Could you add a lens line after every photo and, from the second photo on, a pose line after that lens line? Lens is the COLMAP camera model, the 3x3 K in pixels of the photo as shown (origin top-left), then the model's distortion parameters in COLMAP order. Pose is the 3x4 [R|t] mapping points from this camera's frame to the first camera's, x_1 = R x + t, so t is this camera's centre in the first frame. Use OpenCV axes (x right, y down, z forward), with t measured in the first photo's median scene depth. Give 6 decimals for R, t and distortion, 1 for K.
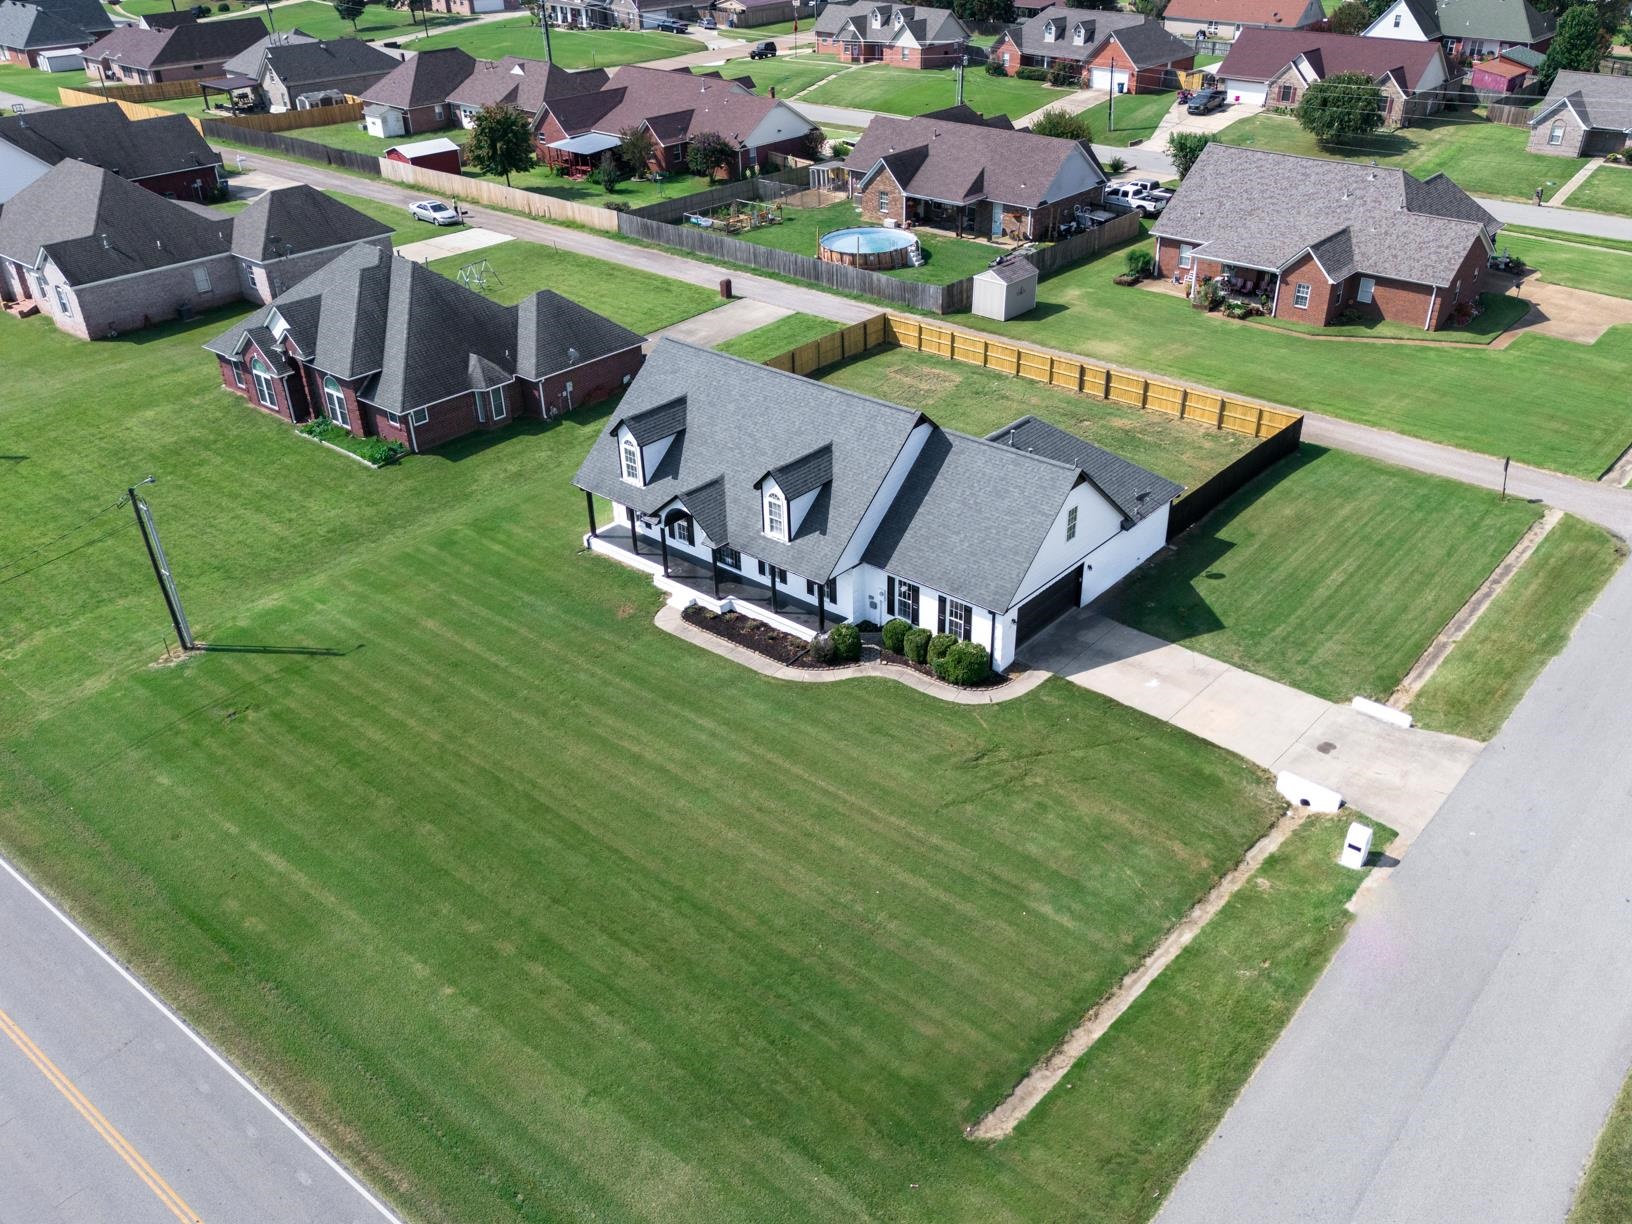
lens RADIAL K [[1399.0, 0, 816.0], [0, 1399.0, 612.0], [0, 0, 1]] dist [0.127170, -0.269521]
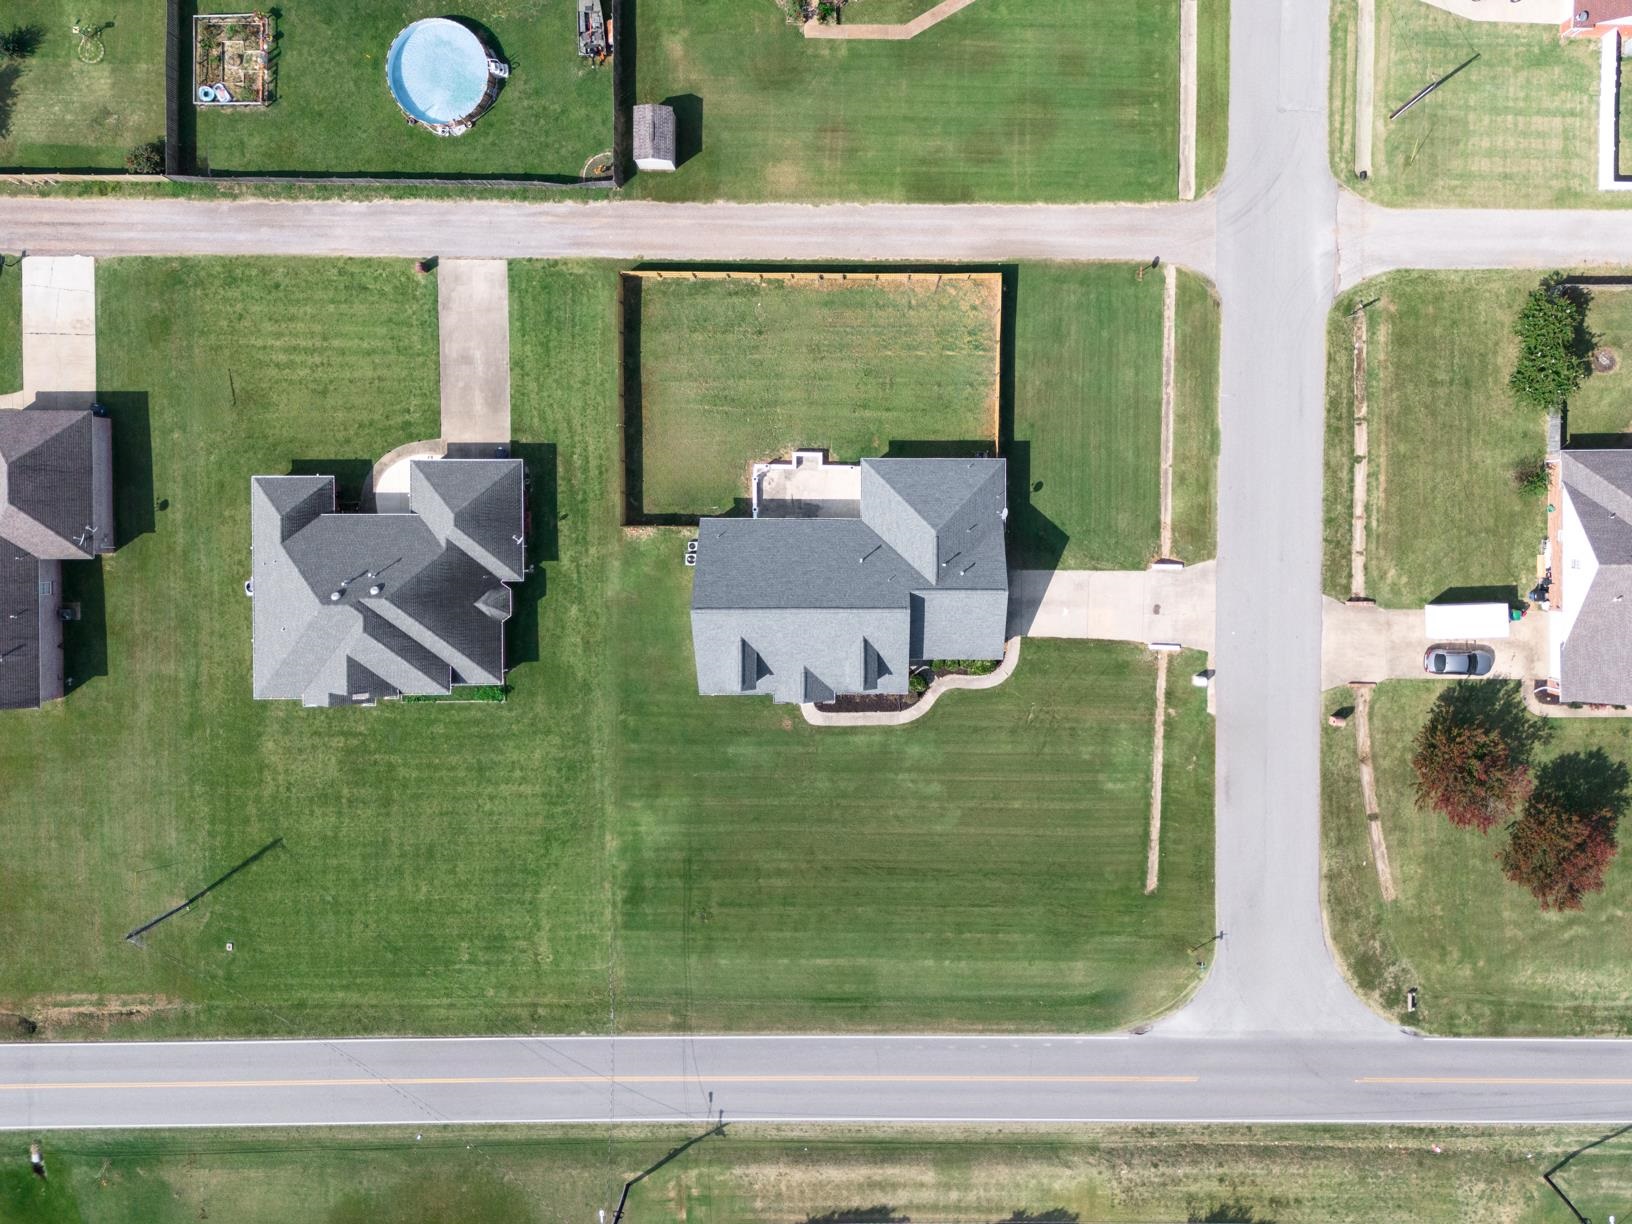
lens RADIAL K [[1399.0, 0, 816.0], [0, 1399.0, 612.0], [0, 0, 1]] dist [0.127170, -0.269521]
pose [[0.757135, -0.652033, -0.039999, 0.056569], [0.318120, 0.314535, 0.894353, -1.719330], [-0.570566, -0.689870, 0.445570, 0.328239]]
